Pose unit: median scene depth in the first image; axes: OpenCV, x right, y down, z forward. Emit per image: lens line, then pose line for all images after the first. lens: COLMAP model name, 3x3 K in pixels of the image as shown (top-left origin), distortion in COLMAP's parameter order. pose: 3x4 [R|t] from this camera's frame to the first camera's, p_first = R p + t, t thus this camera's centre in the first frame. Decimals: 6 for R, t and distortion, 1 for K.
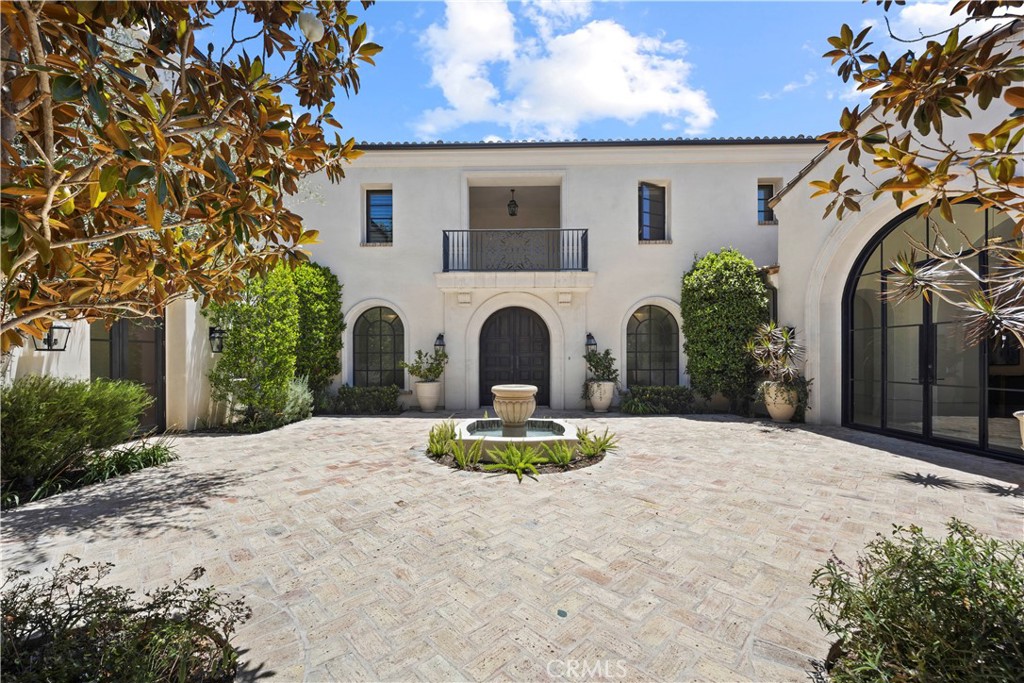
lens RADIAL K [[403.1, 0, 505.1], [0, 403.1, 352.2], [0, 0, 1]] dist [0.000342, 0.000150]
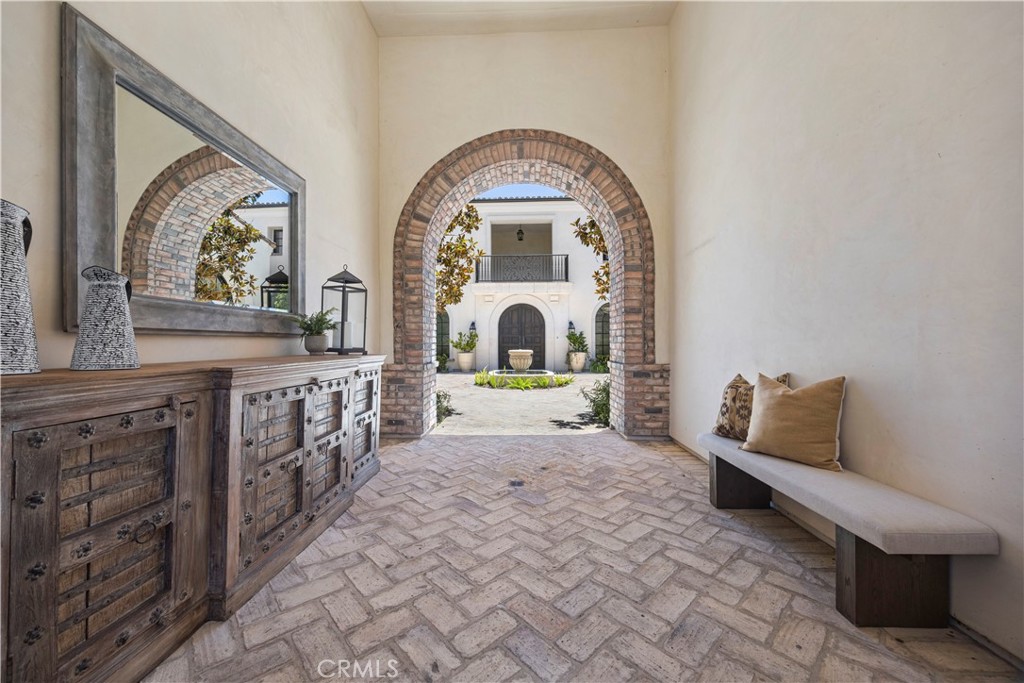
lens RADIAL K [[403.1, 0, 510.4], [0, 403.1, 337.6], [0, 0, 1]] dist [0.000342, 0.000150]
pose [[0.999951, 0.000209, -0.009934, -0.003840], [-0.000256, 0.999989, -0.004736, 0.023968], [0.009932, 0.004738, 0.999939, -0.566704]]
